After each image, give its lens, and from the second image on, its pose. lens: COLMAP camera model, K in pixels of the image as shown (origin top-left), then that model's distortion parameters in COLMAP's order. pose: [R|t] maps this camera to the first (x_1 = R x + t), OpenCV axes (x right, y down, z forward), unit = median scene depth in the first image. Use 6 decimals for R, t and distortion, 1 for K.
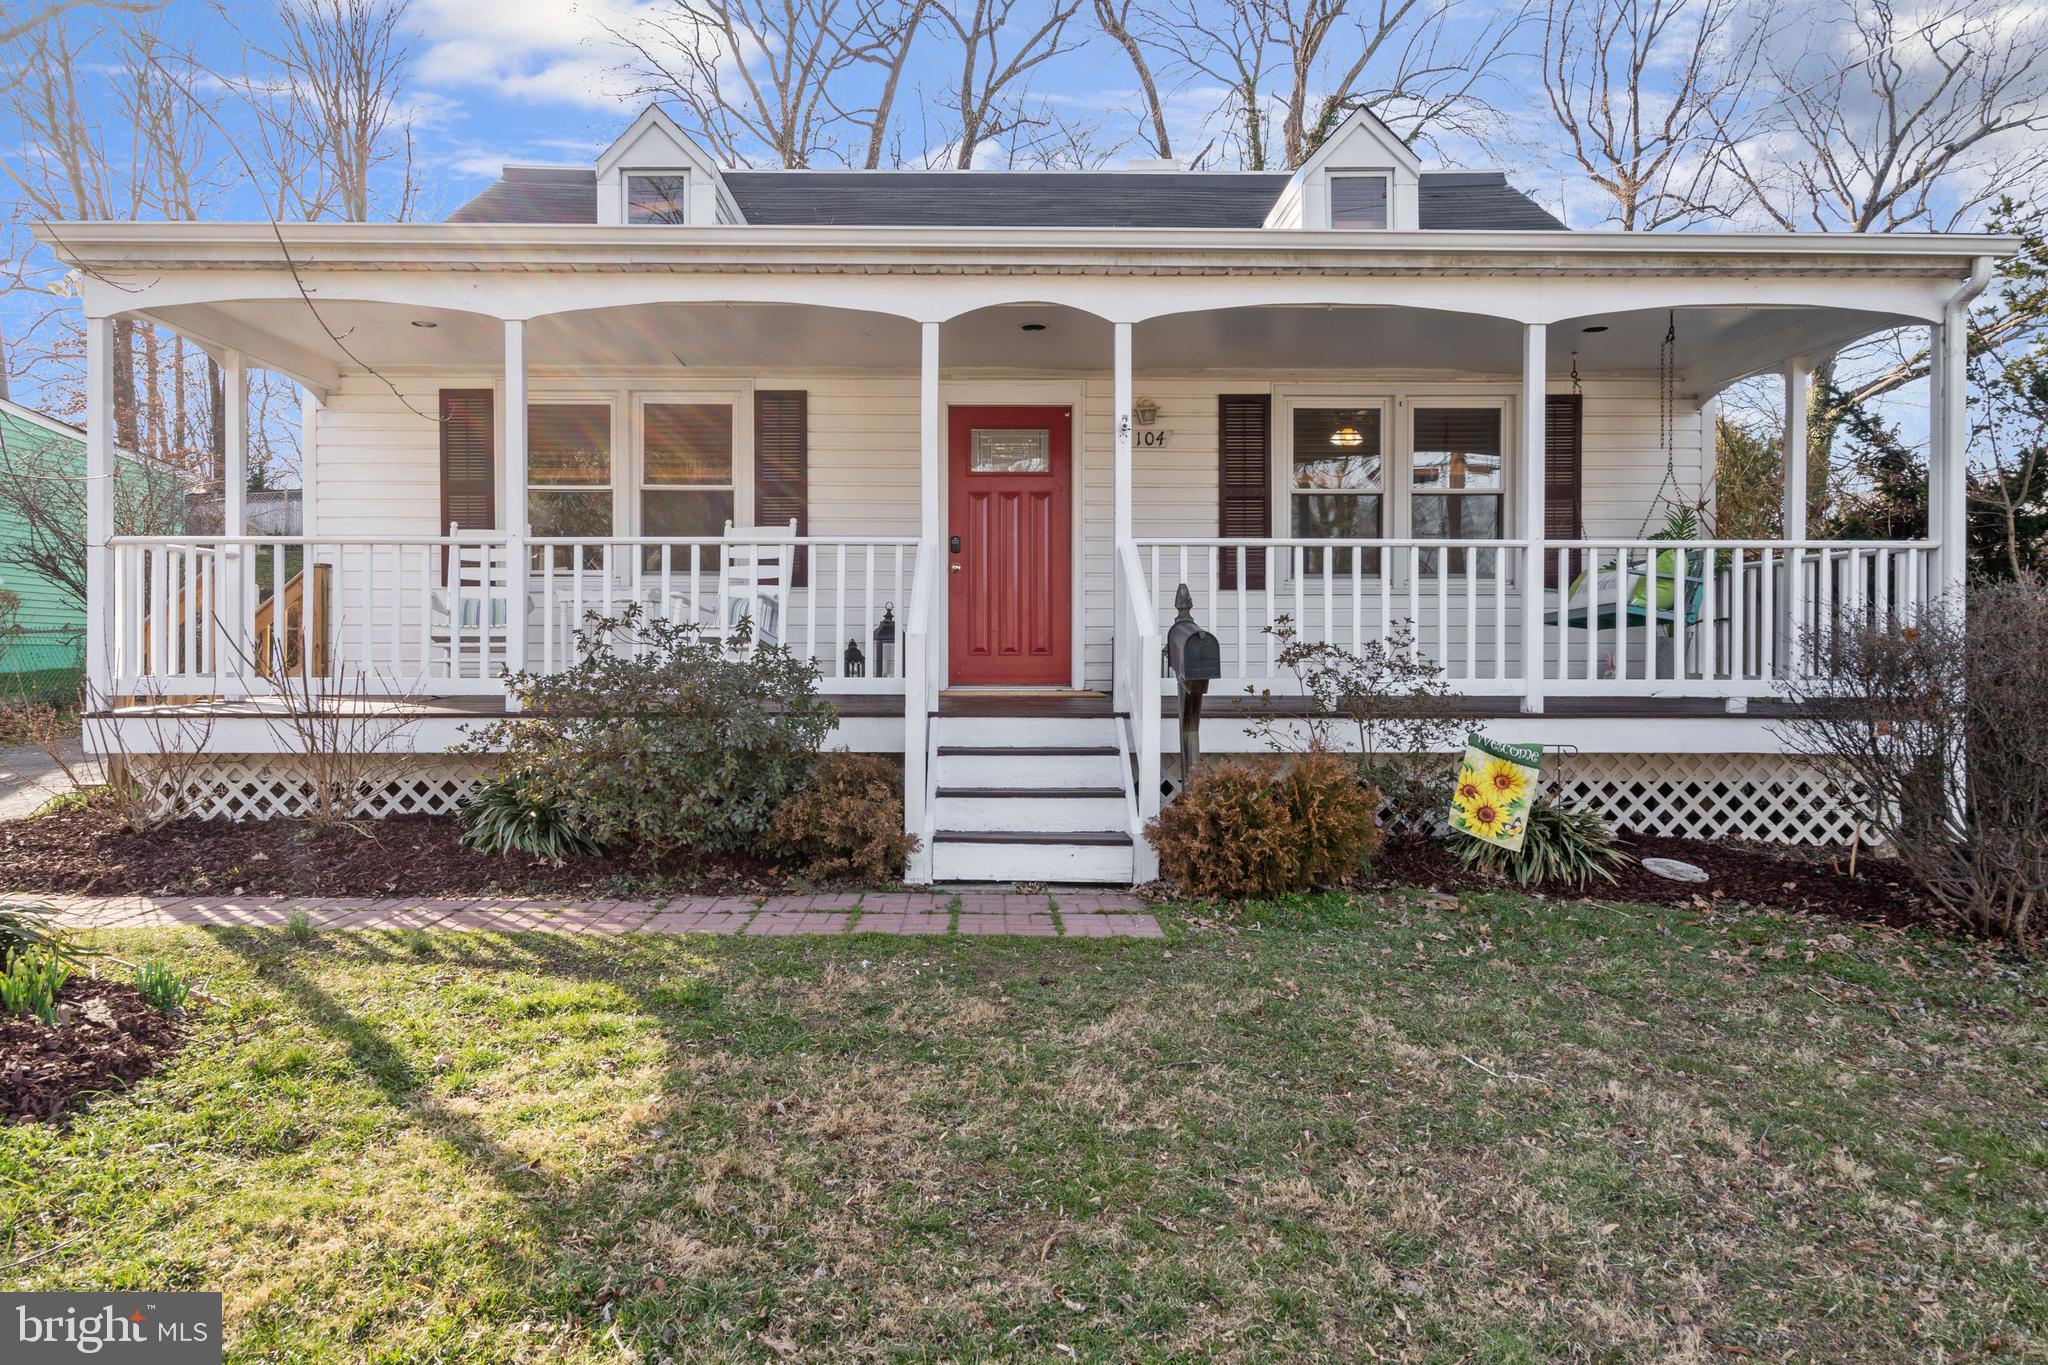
lens RADIAL K [[1096.3, 0, 1024.0], [0, 1096.3, 682.5], [0, 0, 1]] dist [-0.029534, -0.000152]
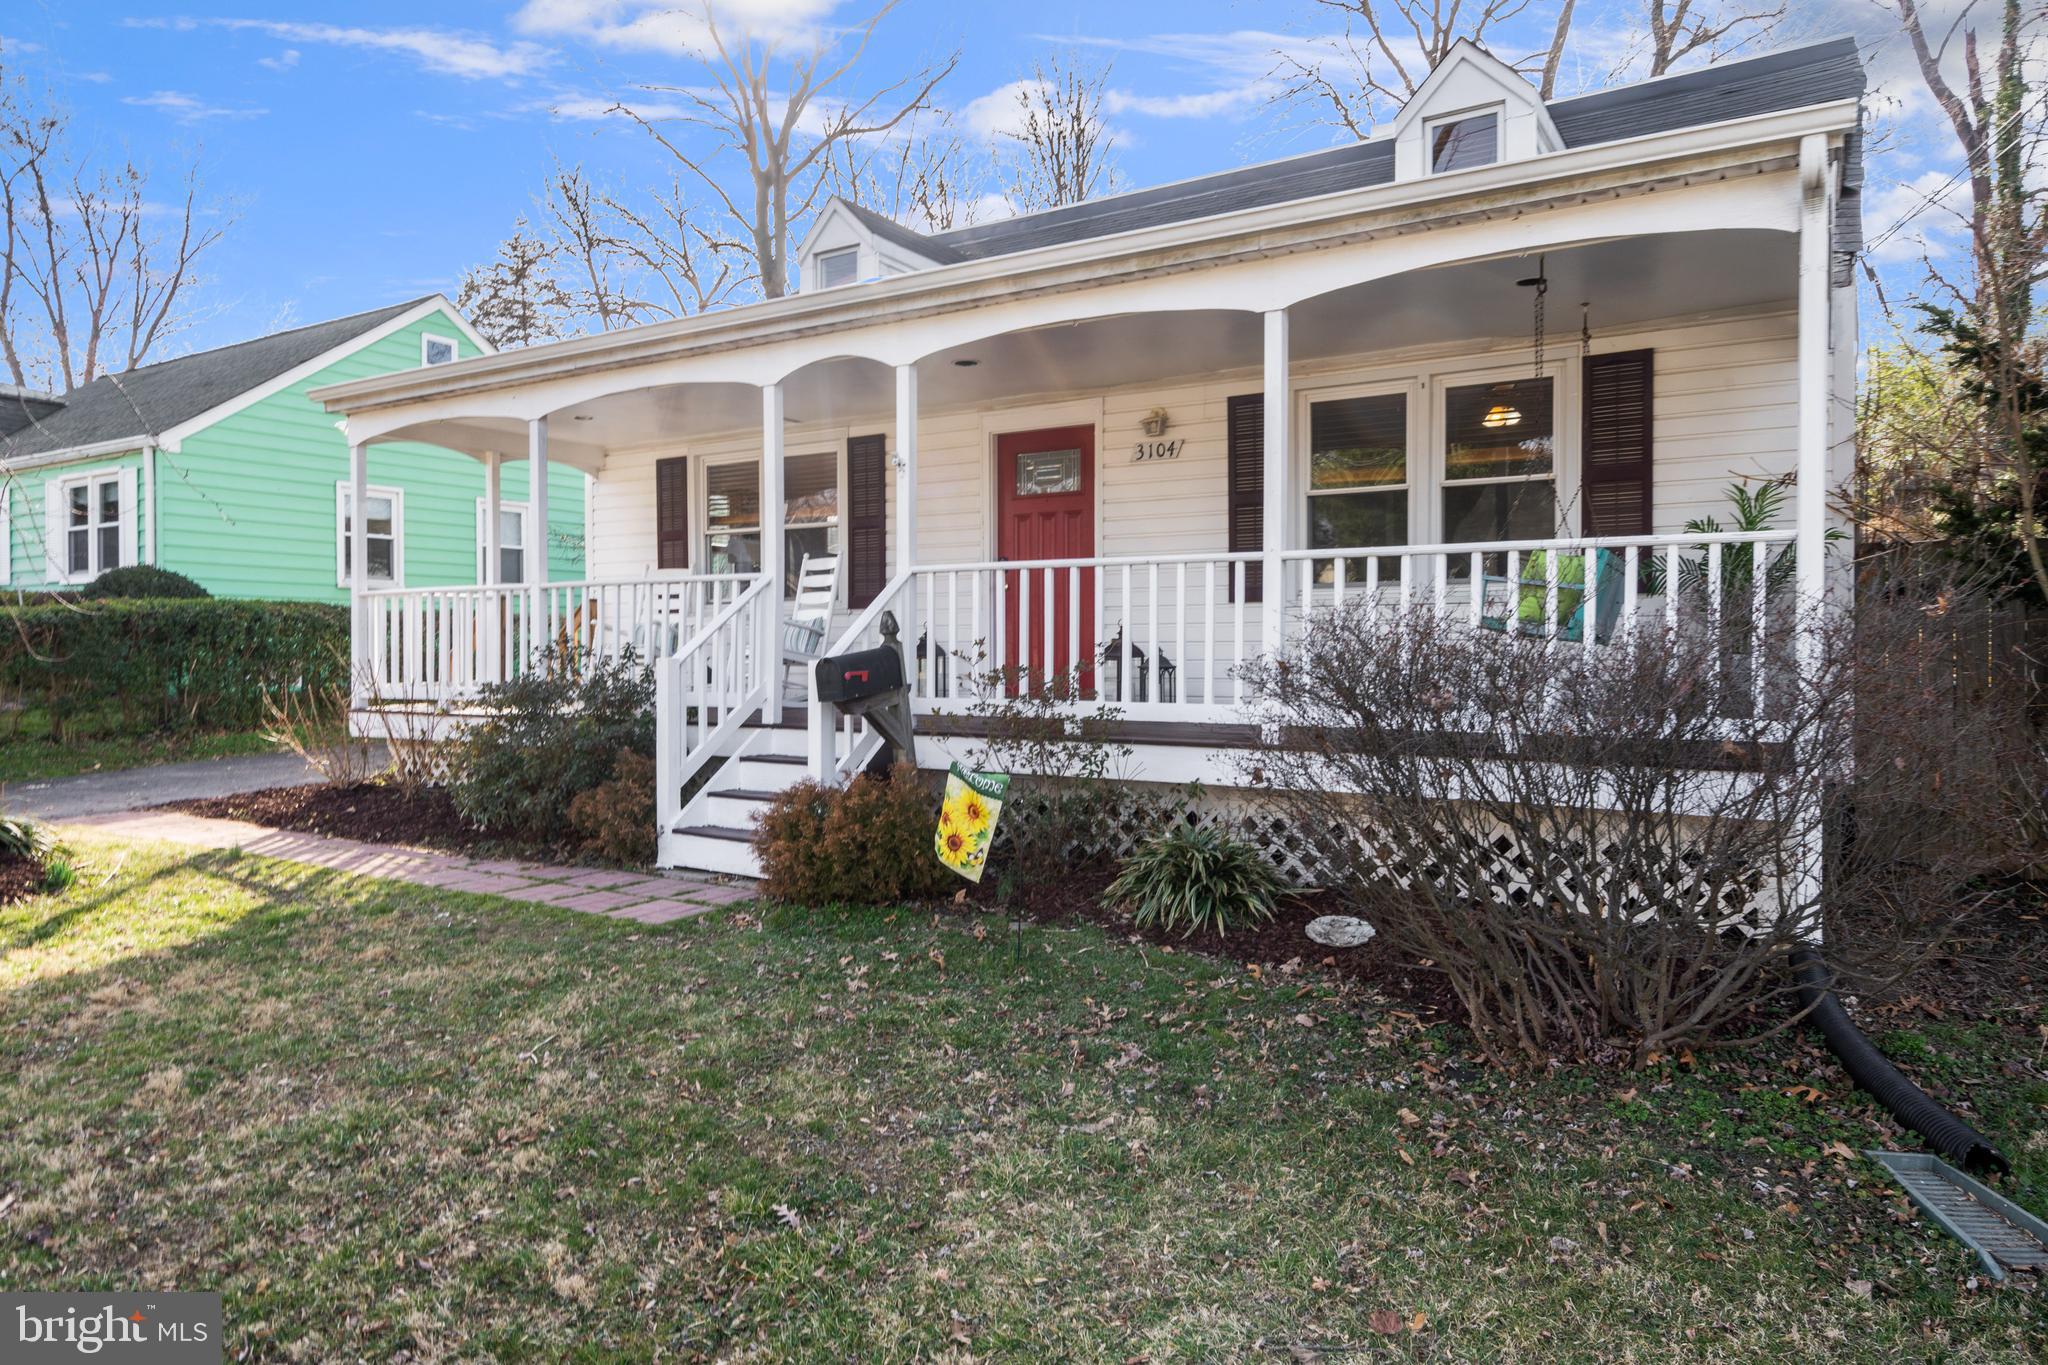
lens RADIAL K [[1259.1, 0, 1024.0], [0, 1259.1, 682.5], [0, 0, 1]] dist [-0.031139, -0.000118]
pose [[0.832694, 0.012895, -0.553584, 0.864138], [-0.025268, 0.999572, -0.014725, -0.007396], [0.553157, 0.026249, 0.832663, 0.058534]]
